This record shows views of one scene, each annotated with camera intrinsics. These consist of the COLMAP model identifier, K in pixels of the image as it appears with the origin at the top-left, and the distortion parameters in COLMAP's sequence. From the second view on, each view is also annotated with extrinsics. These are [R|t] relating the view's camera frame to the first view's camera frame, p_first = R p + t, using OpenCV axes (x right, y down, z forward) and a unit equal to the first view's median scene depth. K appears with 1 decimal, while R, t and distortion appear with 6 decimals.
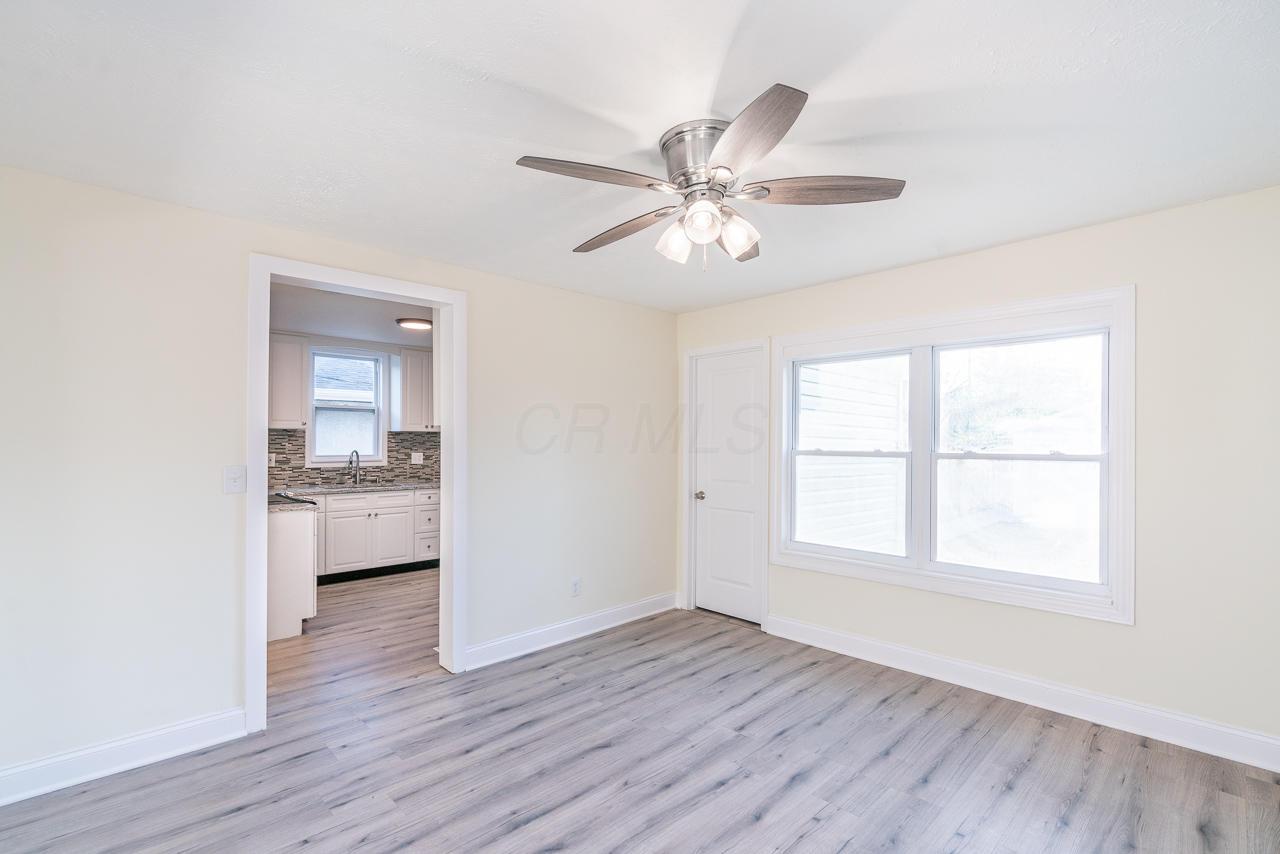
lens RADIAL K [[593.9, 0, 646.0], [0, 593.9, 438.8], [0, 0, 1]] dist [-0.010448, 0.004051]
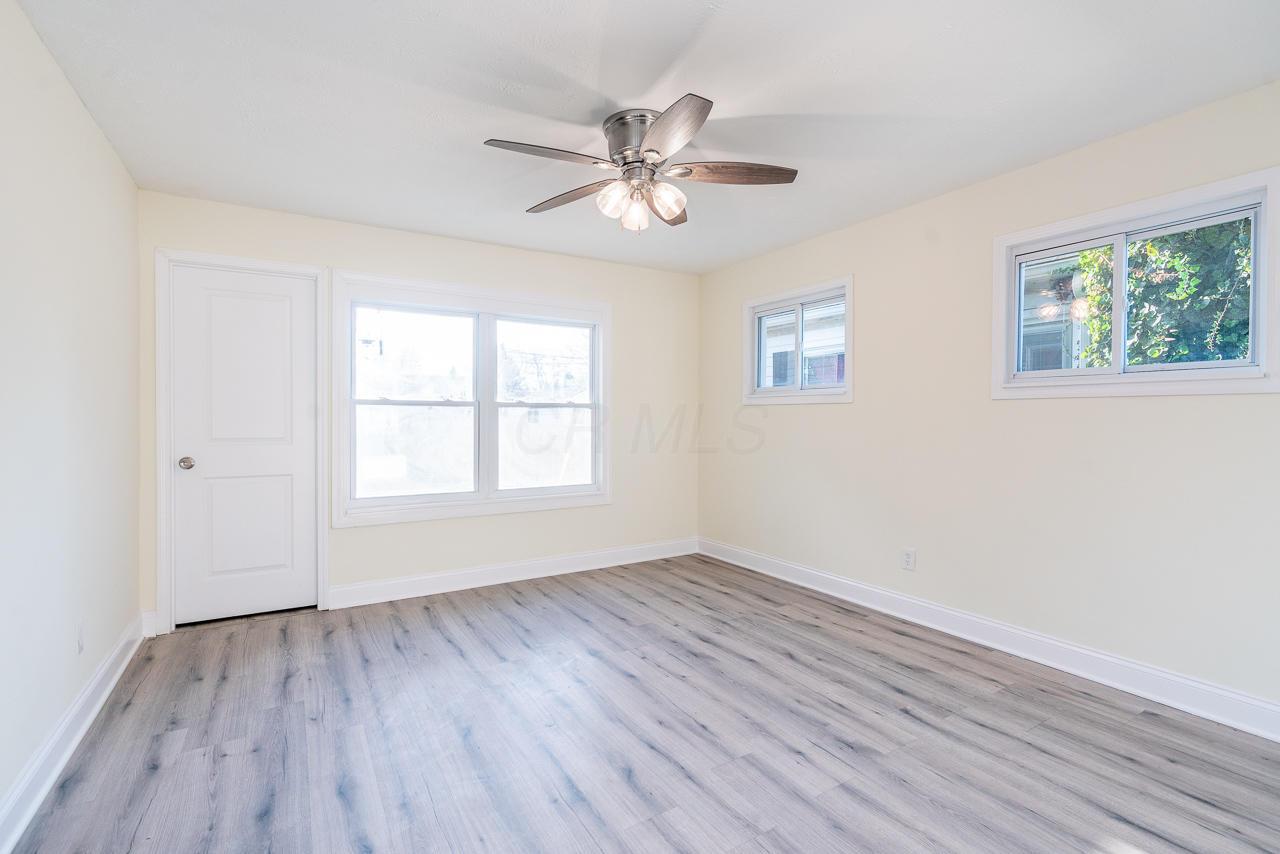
lens RADIAL K [[593.9, 0, 647.5], [0, 593.9, 423.8], [0, 0, 1]] dist [-0.010448, 0.004051]
pose [[0.187102, -0.009809, 0.982291, -0.650693], [-0.006550, 0.999915, 0.011232, 0.051479], [-0.982319, -0.008535, 0.187022, 0.453570]]
